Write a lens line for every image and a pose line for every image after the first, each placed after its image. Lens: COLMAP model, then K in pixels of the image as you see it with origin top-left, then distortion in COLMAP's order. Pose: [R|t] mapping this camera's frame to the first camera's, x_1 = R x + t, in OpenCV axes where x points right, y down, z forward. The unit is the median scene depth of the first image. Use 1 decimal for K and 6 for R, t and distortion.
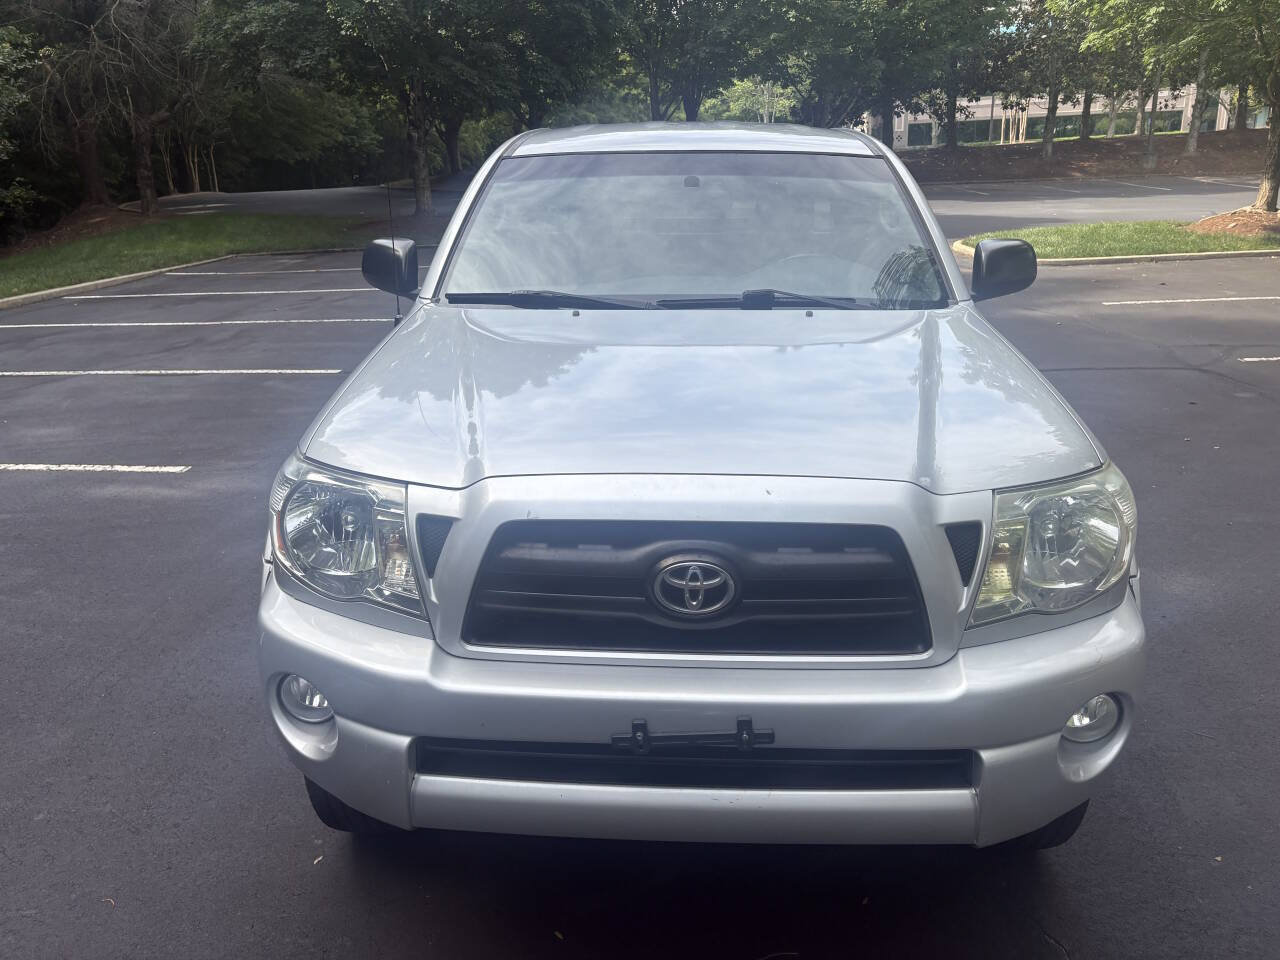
lens RADIAL K [[969.4, 0, 640.6], [0, 969.4, 471.4], [0, 0, 1]] dist [0.069192, -0.086396]
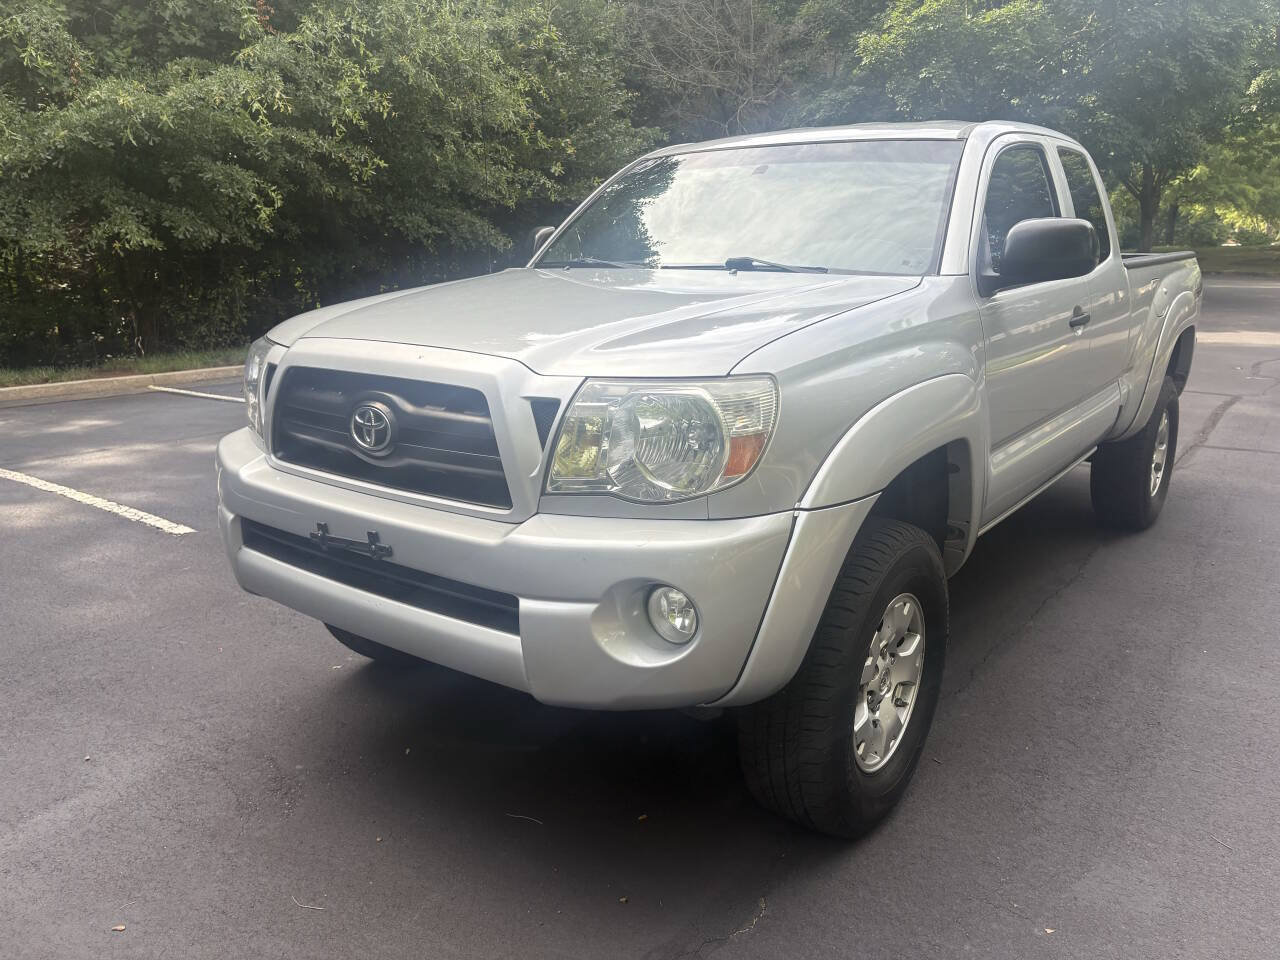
lens RADIAL K [[964.5, 0, 624.3], [0, 964.5, 497.0], [0, 0, 1]] dist [0.066732, -0.079621]
pose [[0.813007, 0.144495, -0.564039, 0.569822], [-0.175857, 0.984415, -0.001295, 0.081577], [0.555062, 0.100243, 0.825747, 0.074602]]
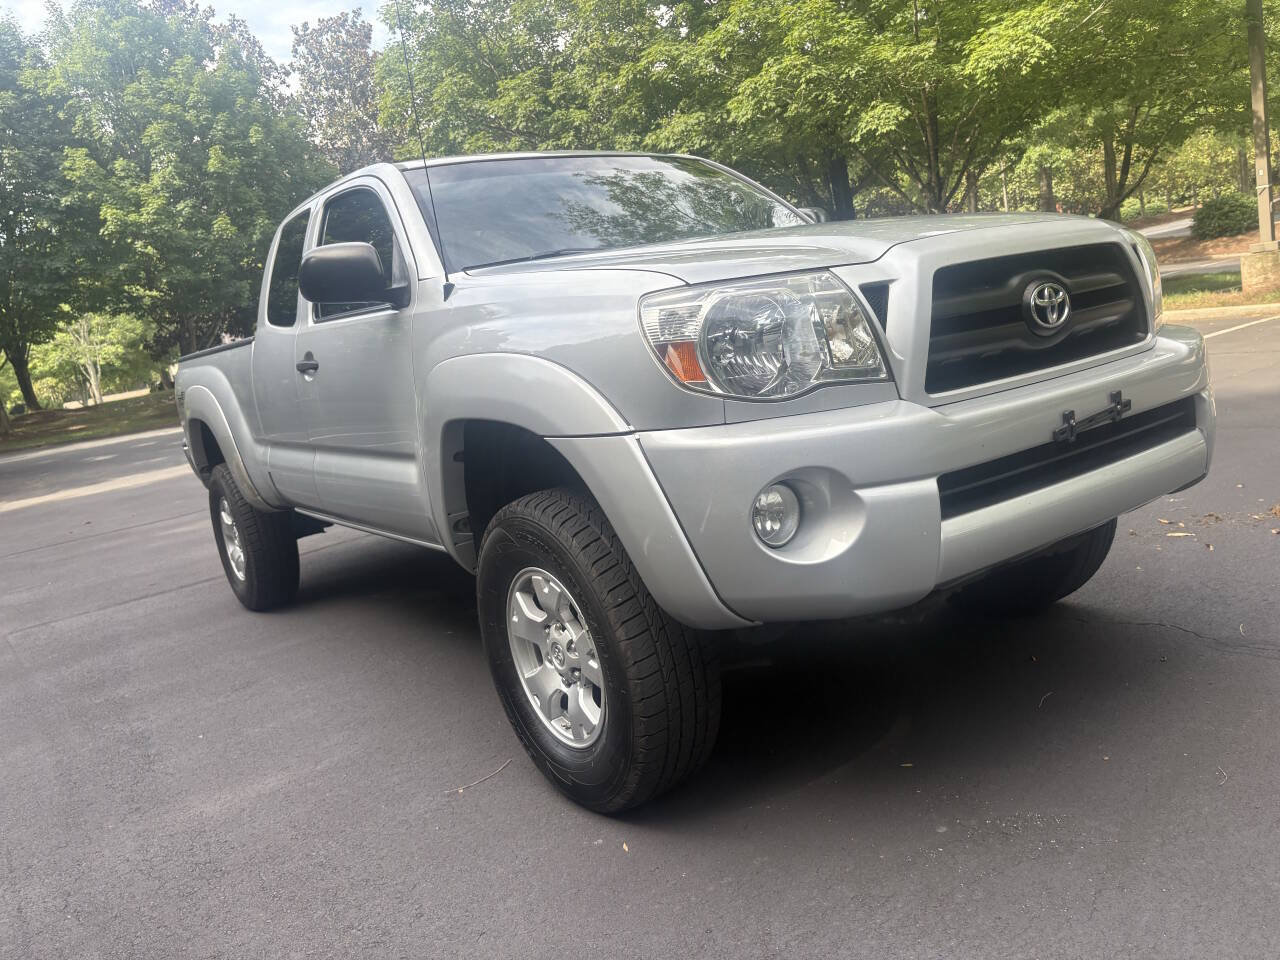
lens RADIAL K [[970.9, 0, 640.0], [0, 970.9, 480.0], [0, 0, 1]] dist [0.039801, -0.041956]
pose [[0.781433, -0.205063, 0.589332, -0.609746], [0.327239, 0.938838, -0.107231, 0.155835], [-0.531298, 0.276646, 0.800743, 0.184237]]
